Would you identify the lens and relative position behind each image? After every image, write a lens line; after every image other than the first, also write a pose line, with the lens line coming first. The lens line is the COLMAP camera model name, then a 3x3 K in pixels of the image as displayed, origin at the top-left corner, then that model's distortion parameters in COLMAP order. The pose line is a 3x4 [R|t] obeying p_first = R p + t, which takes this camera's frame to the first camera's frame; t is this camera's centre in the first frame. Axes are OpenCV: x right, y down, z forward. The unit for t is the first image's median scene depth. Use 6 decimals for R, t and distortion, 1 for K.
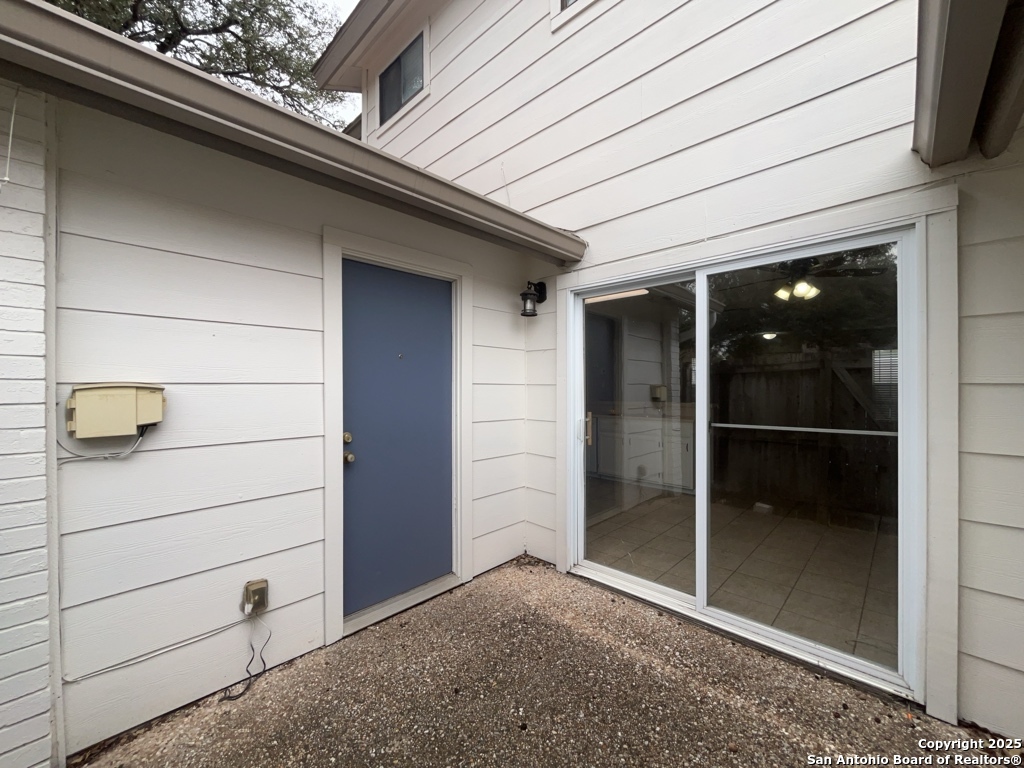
lens RADIAL K [[414.2, 0, 514.4], [0, 414.2, 381.4], [0, 0, 1]] dist [-0.002417, 0.000371]
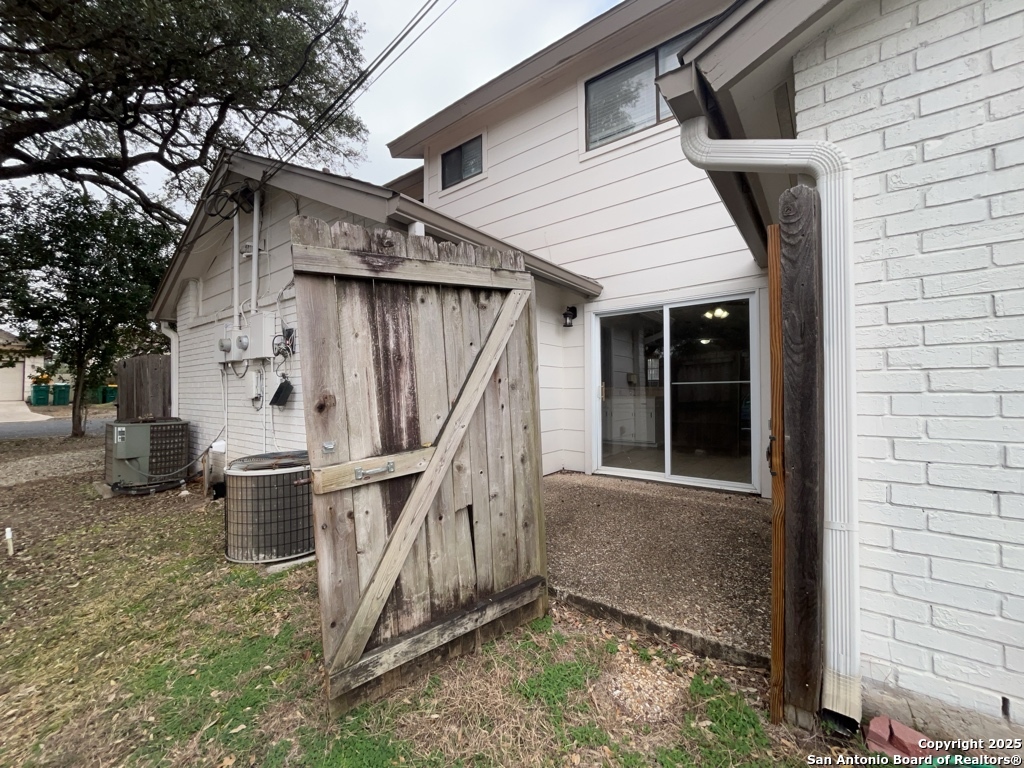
lens RADIAL K [[414.2, 0, 516.6], [0, 414.2, 378.6], [0, 0, 1]] dist [-0.002417, 0.000371]
pose [[0.993366, -0.001629, 0.114983, -0.371000], [0.003657, 0.999841, -0.017431, 0.085607], [-0.114936, 0.017736, 0.993215, -0.668357]]
